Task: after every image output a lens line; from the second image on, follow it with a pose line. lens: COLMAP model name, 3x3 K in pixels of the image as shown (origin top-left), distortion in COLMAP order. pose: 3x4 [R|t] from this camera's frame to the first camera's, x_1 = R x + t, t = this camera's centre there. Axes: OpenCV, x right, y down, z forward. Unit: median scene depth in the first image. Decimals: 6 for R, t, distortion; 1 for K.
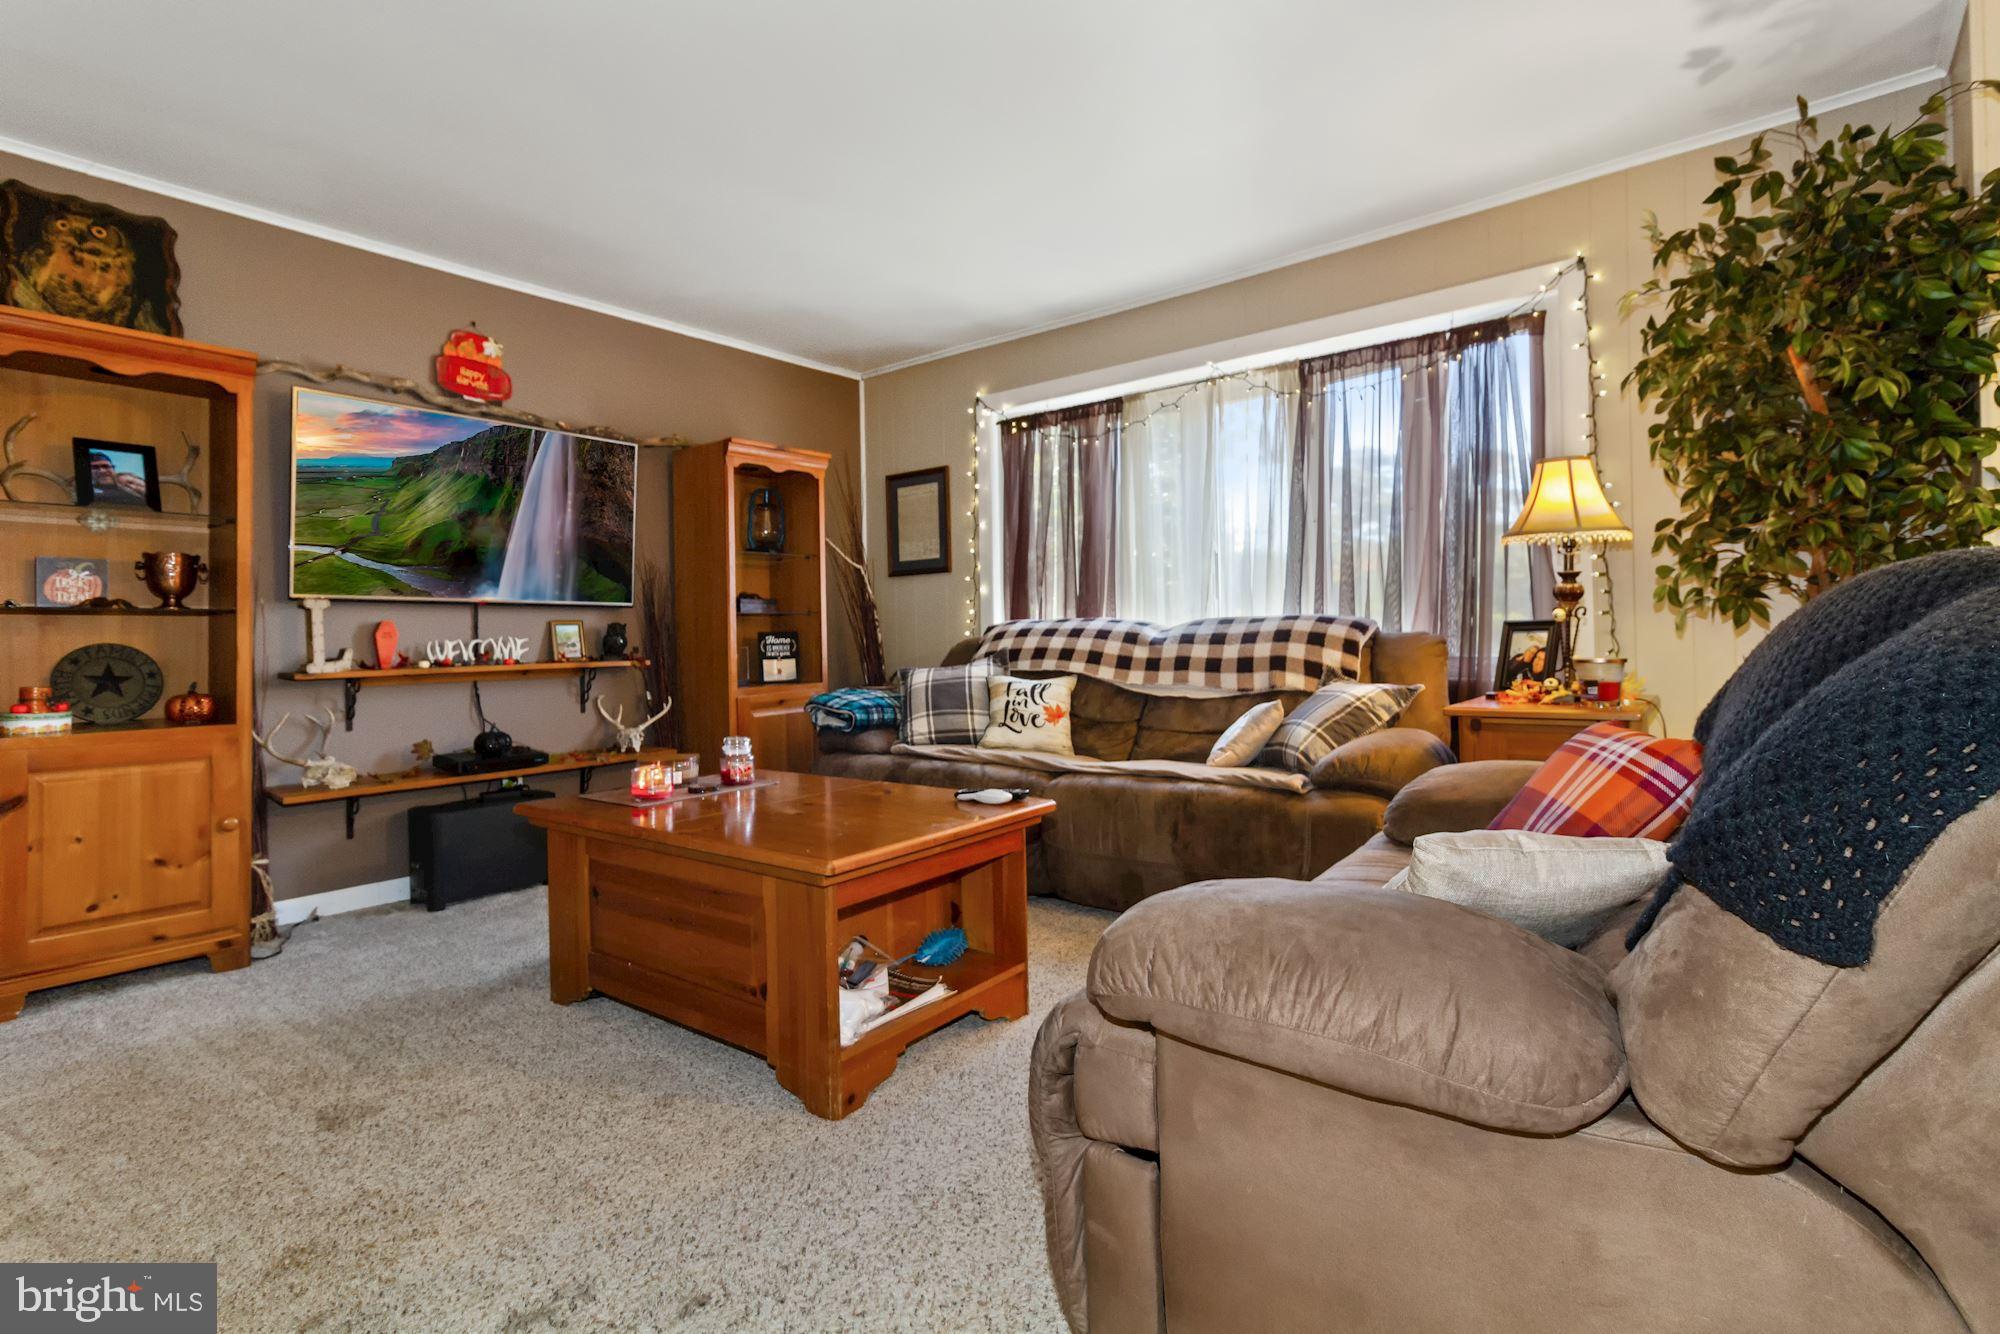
lens RADIAL K [[931.3, 0, 1004.3], [0, 931.3, 630.5], [0, 0, 1]] dist [0.003283, -0.001273]
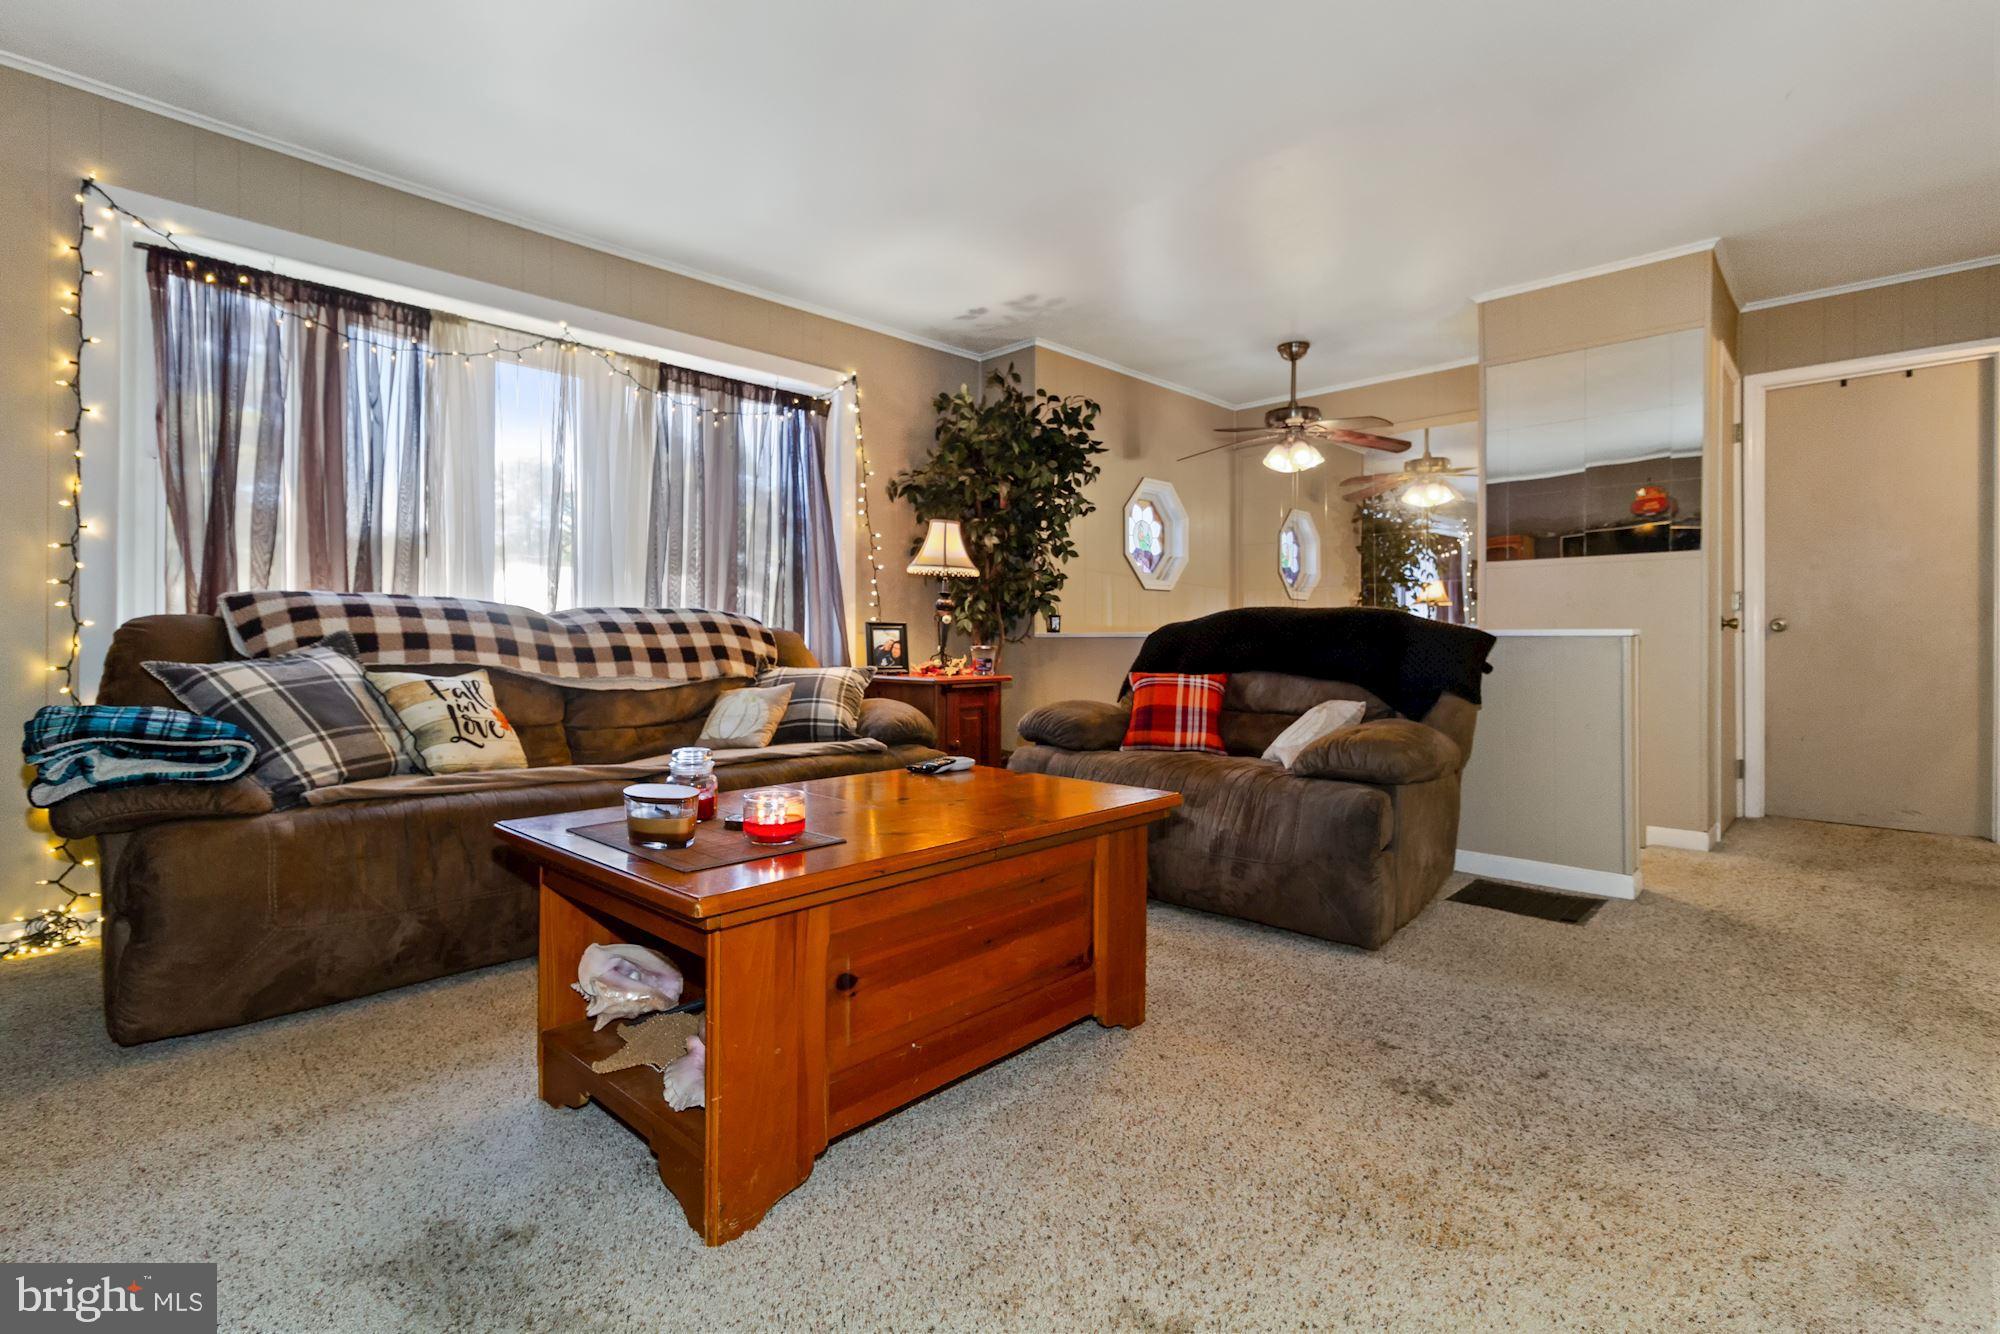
lens RADIAL K [[931.3, 0, 996.9], [0, 931.3, 636.1], [0, 0, 1]] dist [0.003283, -0.001273]
pose [[0.099783, 0.016210, 0.994877, -0.679055], [-0.027019, 0.999543, -0.013576, 0.019965], [-0.994642, -0.025526, 0.100175, 0.515656]]
